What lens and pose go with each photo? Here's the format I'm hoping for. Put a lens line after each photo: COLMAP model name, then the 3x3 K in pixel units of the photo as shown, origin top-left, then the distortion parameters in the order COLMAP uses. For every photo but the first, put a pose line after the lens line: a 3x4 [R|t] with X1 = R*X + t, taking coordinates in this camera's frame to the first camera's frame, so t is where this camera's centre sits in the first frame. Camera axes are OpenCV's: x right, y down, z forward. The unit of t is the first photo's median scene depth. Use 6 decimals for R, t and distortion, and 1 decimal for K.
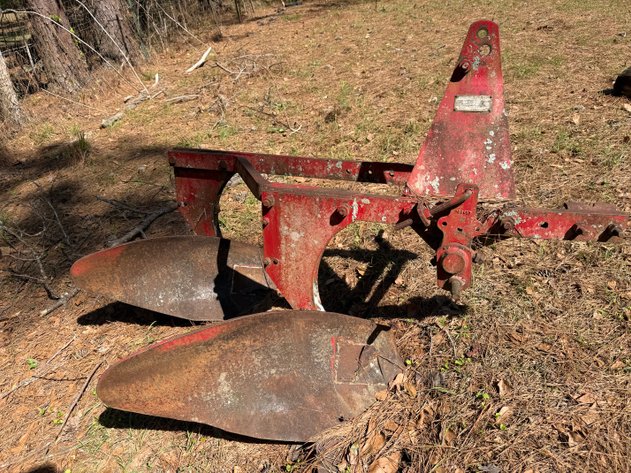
lens RADIAL K [[443.0, 0, 318.3], [0, 443.0, 233.1], [0, 0, 1]] dist [0.038524, -0.063132]
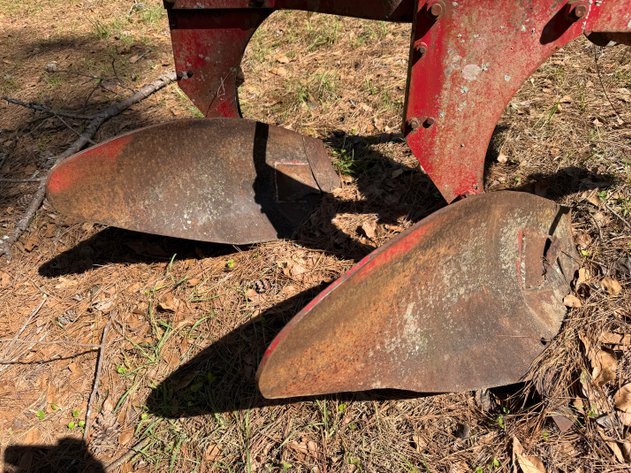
lens RADIAL K [[443.0, 0, 308.4], [0, 443.0, 237.7], [0, 0, 1]] dist [0.038524, -0.063132]
pose [[0.973074, -0.130297, 0.190132, -0.324760], [0.095558, 0.978708, 0.181655, 0.076029], [-0.209753, -0.158596, 0.964806, 0.336784]]
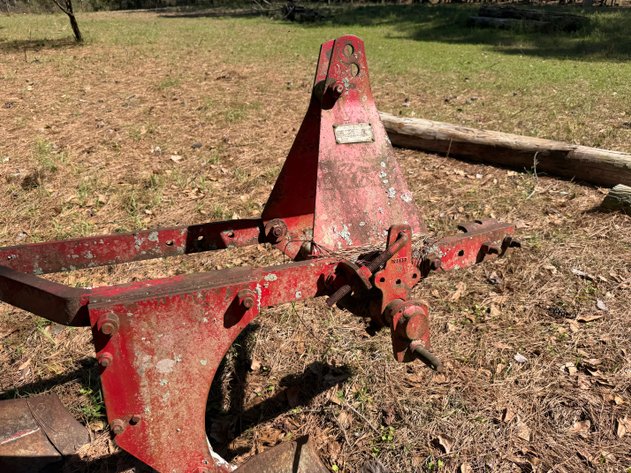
lens RADIAL K [[443.0, 0, 318.3], [0, 443.0, 224.7], [0, 0, 1]] dist [0.038524, -0.063132]
pose [[0.767648, -0.187339, 0.612879, -0.179193], [0.263739, 0.963933, -0.035695, -0.079330], [-0.584088, 0.189041, 0.789370, 0.291114]]
